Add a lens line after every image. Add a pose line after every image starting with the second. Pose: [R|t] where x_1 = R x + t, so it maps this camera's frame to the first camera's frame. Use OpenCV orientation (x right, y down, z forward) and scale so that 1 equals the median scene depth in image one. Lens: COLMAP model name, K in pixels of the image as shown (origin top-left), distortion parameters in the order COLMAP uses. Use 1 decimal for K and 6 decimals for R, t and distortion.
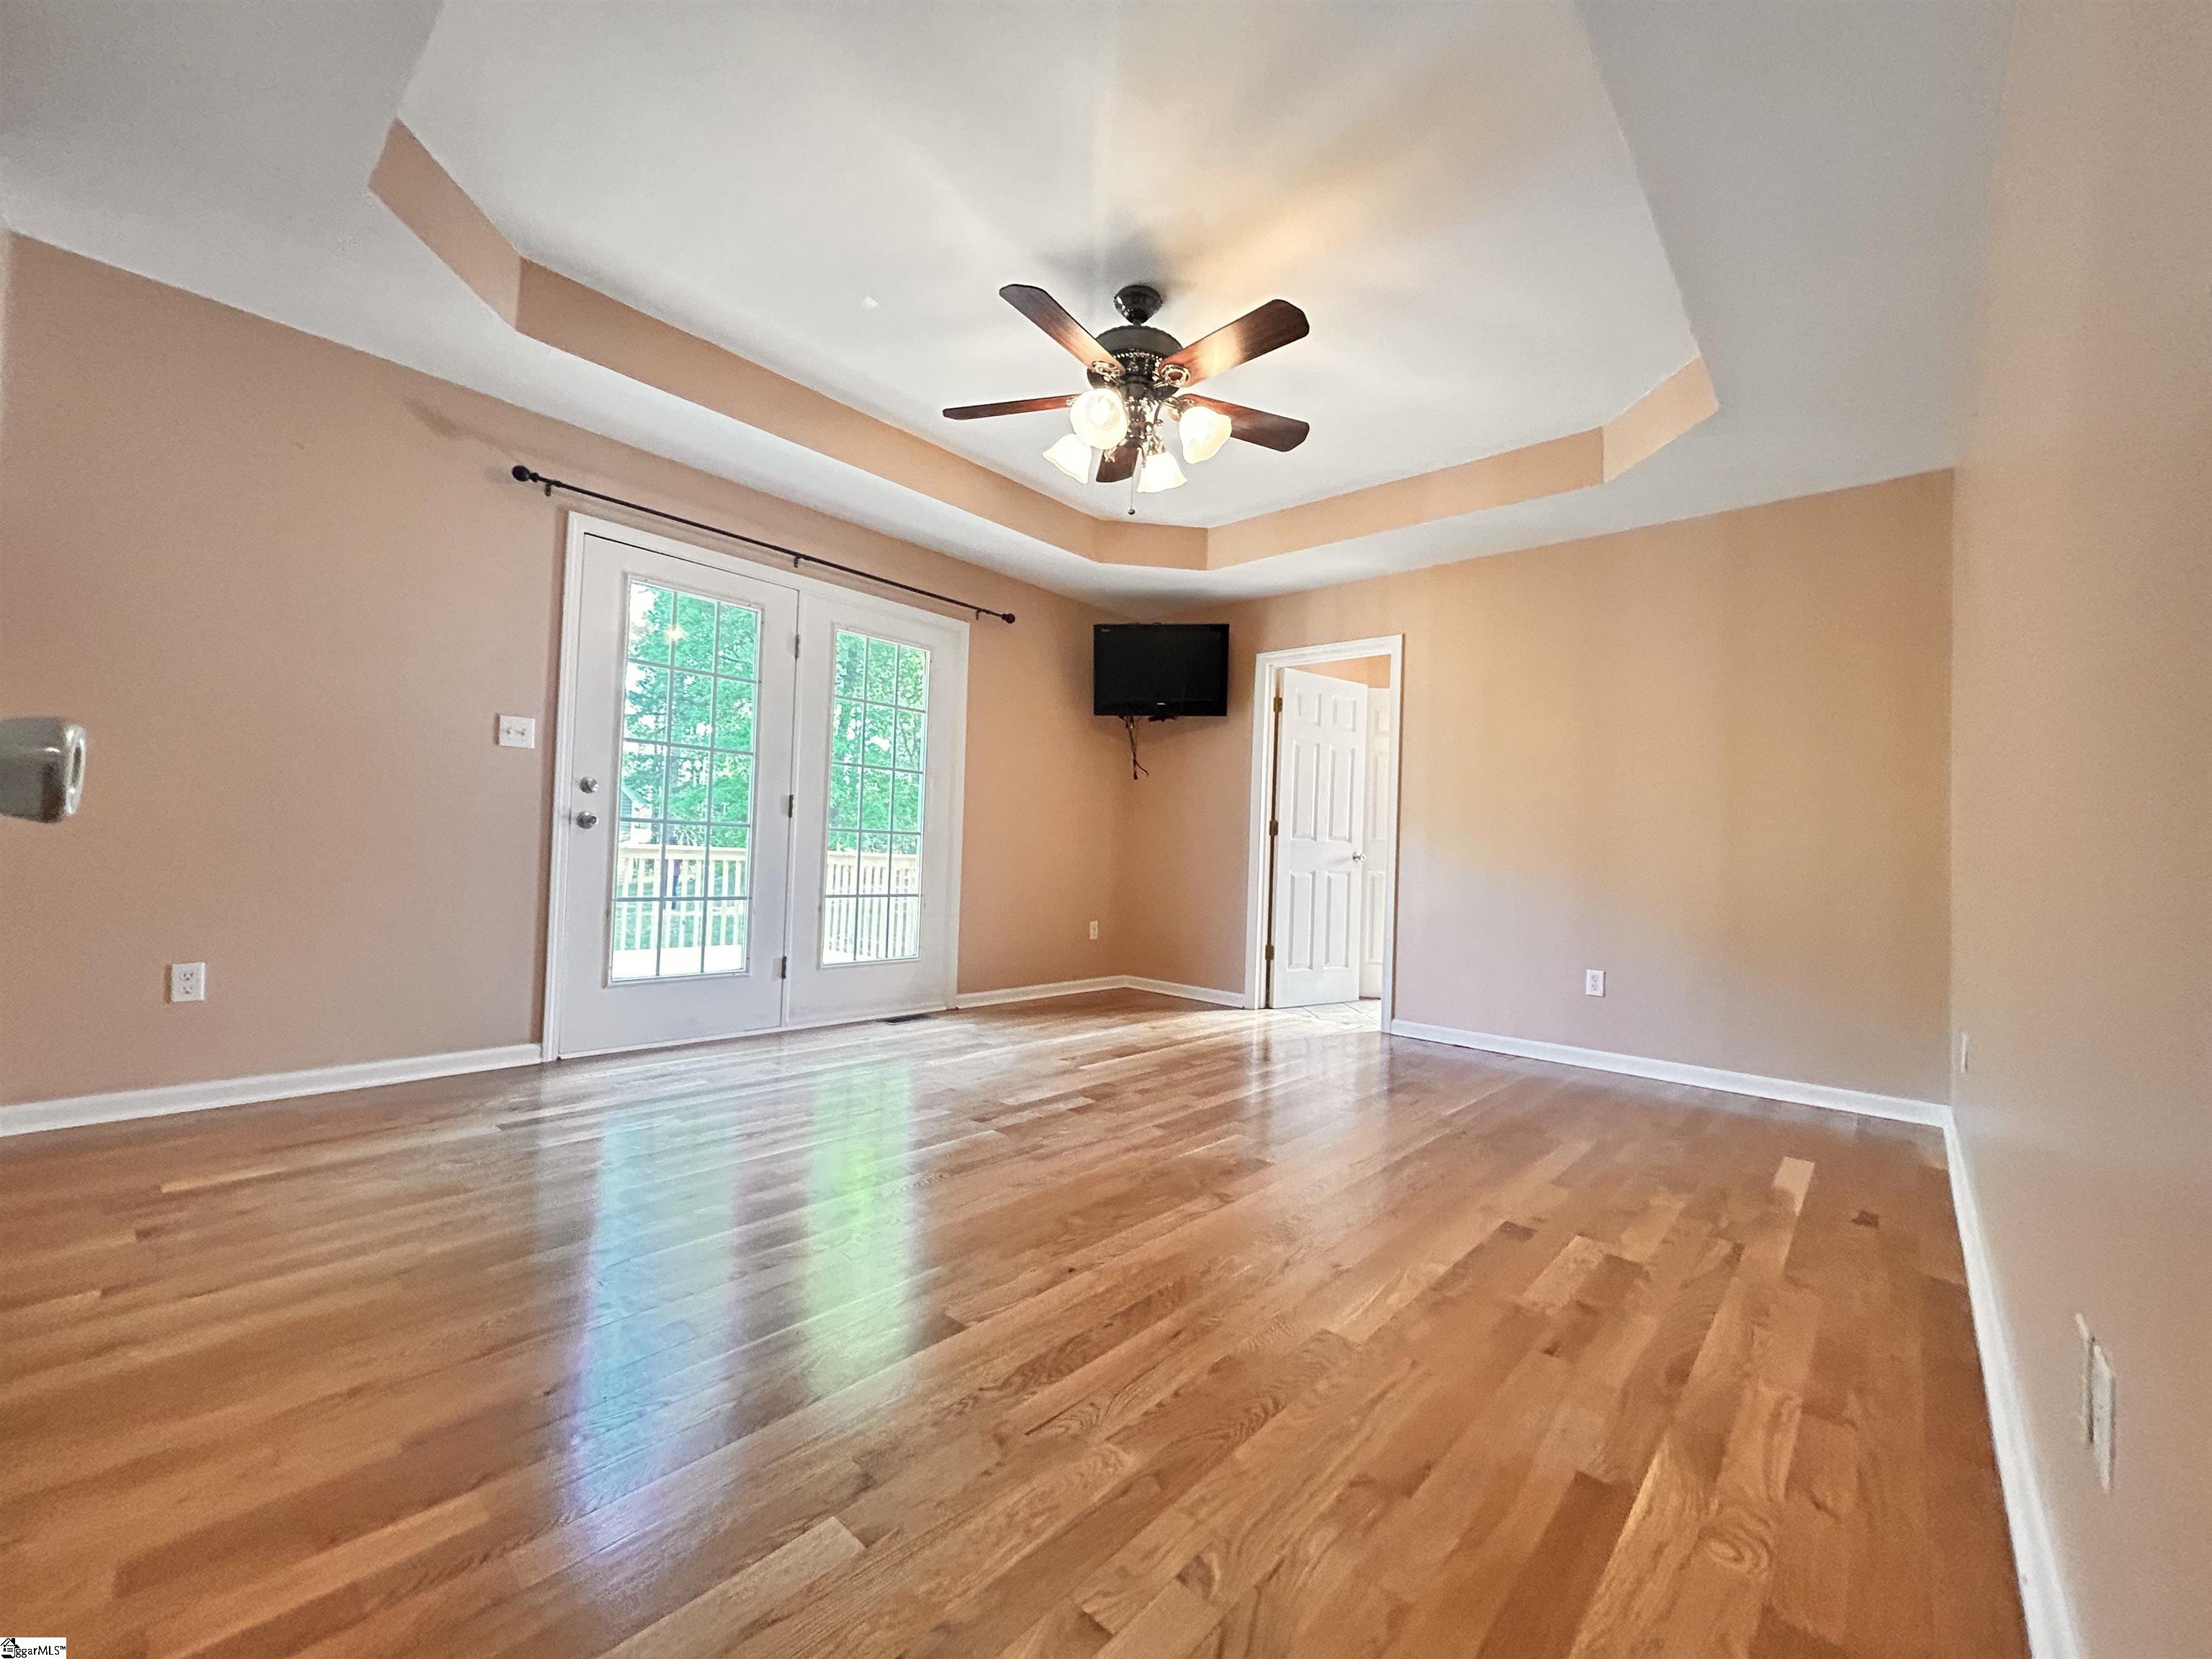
lens RADIAL K [[891.6, 0, 1101.3], [0, 891.6, 837.0], [0, 0, 1]] dist [-0.001252, 0.000252]
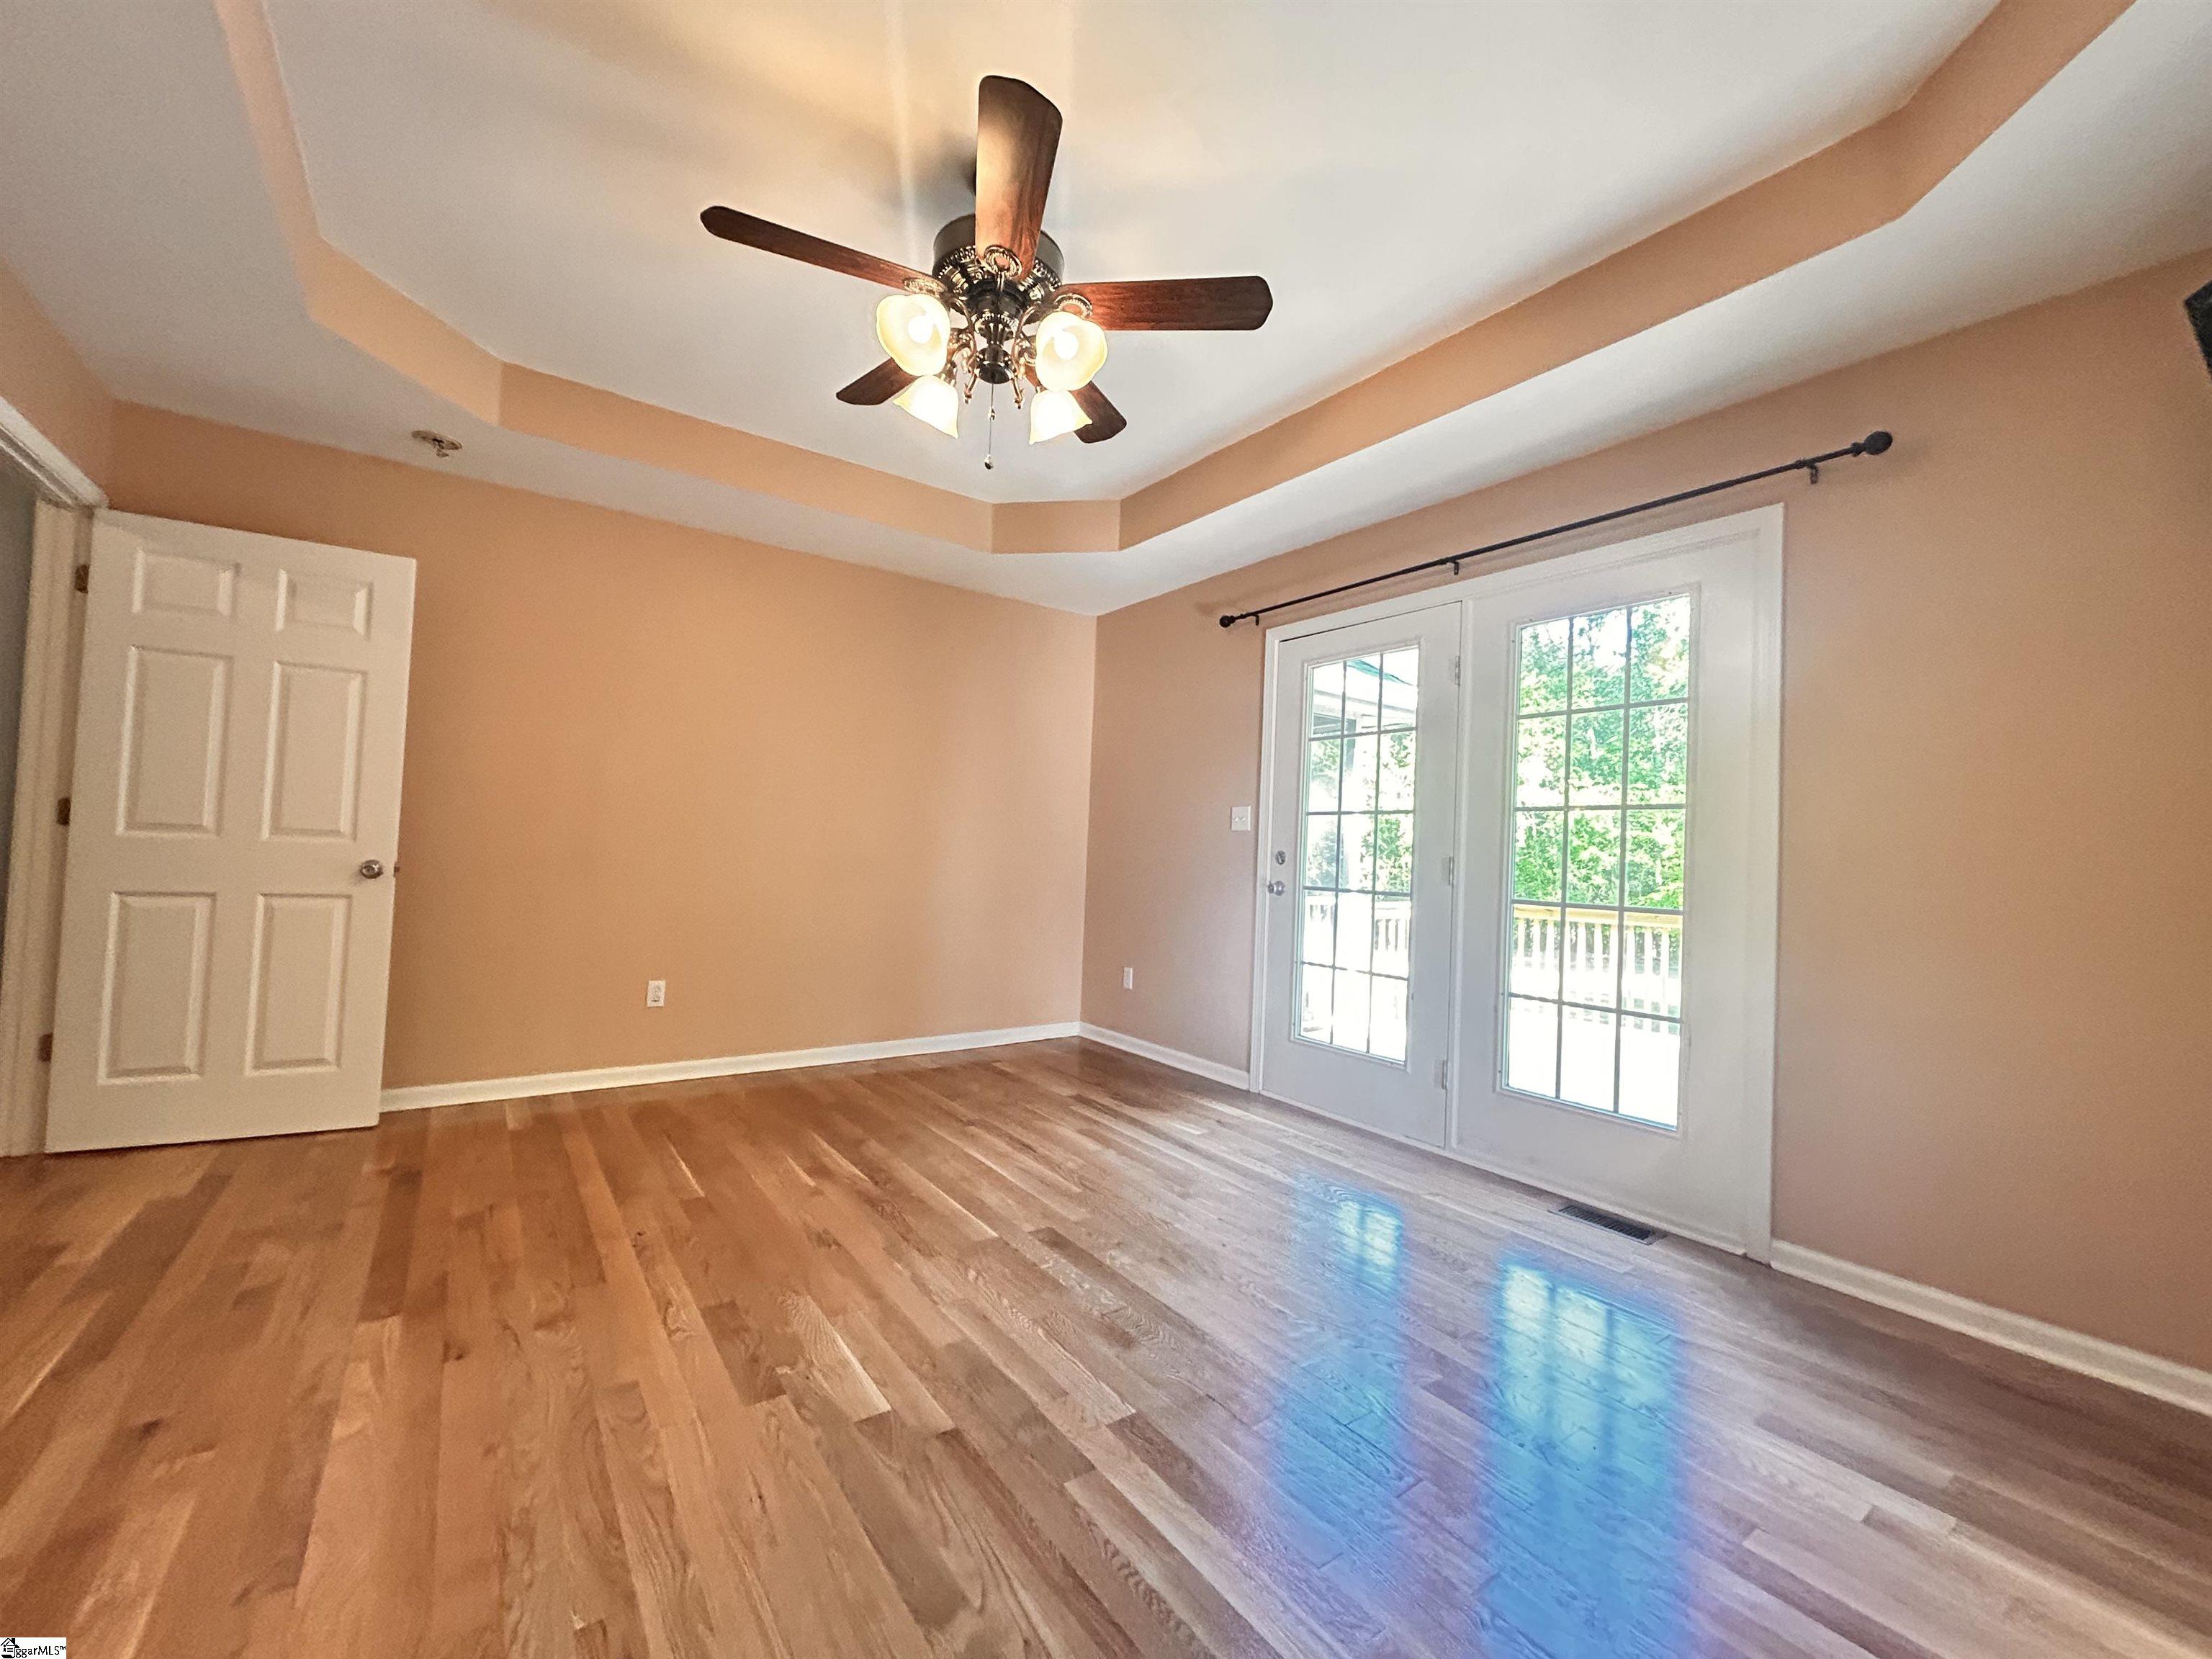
lens RADIAL K [[891.6, 0, 1101.1], [0, 891.6, 823.3], [0, 0, 1]] dist [-0.001252, 0.000252]
pose [[-0.211505, -0.078782, -0.974197, 0.607609], [-0.026111, 0.996846, -0.074945, -0.009958], [0.977028, 0.009586, -0.212895, 1.051516]]
